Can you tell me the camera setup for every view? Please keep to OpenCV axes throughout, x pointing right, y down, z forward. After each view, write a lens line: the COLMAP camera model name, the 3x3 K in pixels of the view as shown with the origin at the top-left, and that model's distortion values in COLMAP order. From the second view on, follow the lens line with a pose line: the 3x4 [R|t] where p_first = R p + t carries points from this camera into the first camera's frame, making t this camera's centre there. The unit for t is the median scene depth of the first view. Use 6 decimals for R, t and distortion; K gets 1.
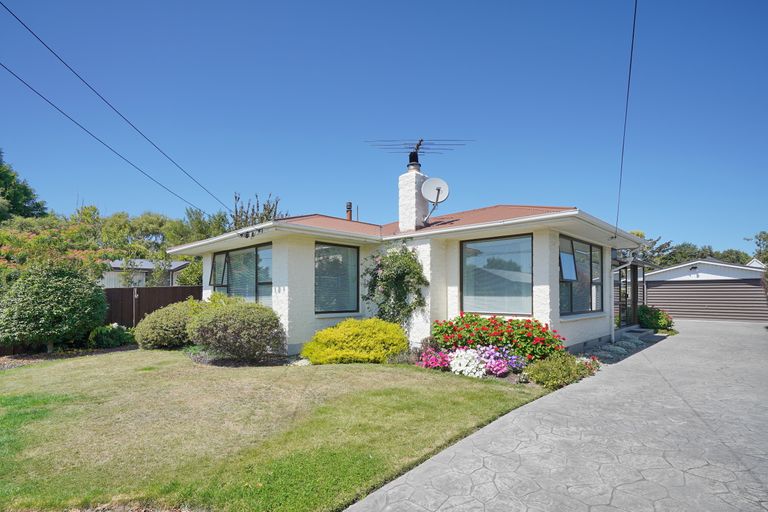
lens RADIAL K [[354.6, 0, 387.0], [0, 354.6, 287.0], [0, 0, 1]] dist [-0.002309, -0.000230]
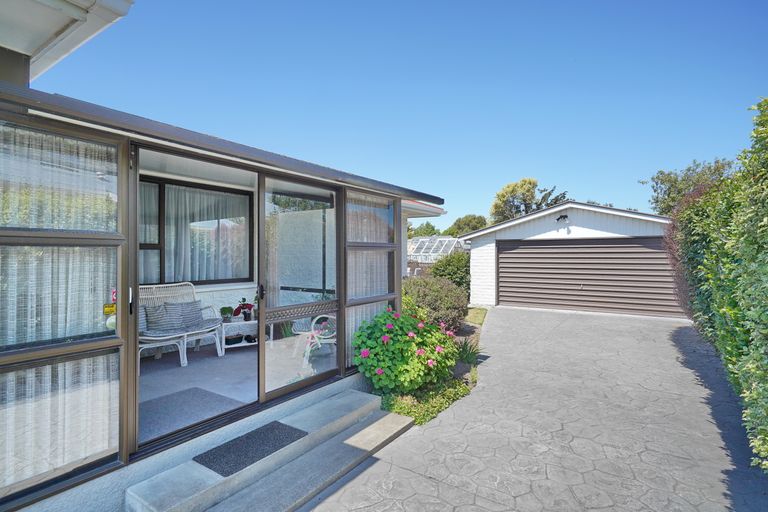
lens RADIAL K [[393.8, 0, 388.4], [0, 393.8, 247.8], [0, 0, 1]] dist [-0.002752, 0.000332]
pose [[0.976308, -0.004134, 0.216345, 1.136300], [0.003583, 0.999989, 0.002941, -0.018583], [-0.216355, -0.002096, 0.976313, 1.100539]]
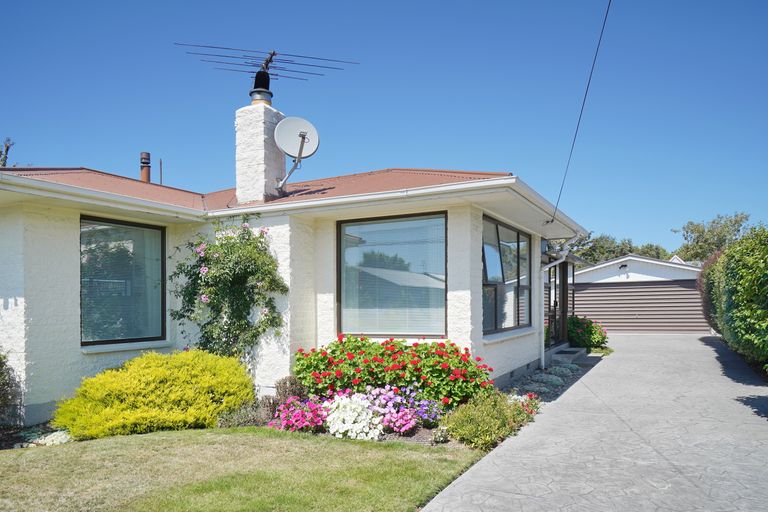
lens RADIAL K [[536.1, 0, 368.5], [0, 536.1, 288.0], [0, 0, 1]] dist [0.003461, -0.003668]
pose [[0.958951, -0.008665, 0.283439, -0.010456], [0.012142, 0.999871, -0.010512, -0.000737], [-0.283311, 0.013522, 0.958933, 0.075211]]
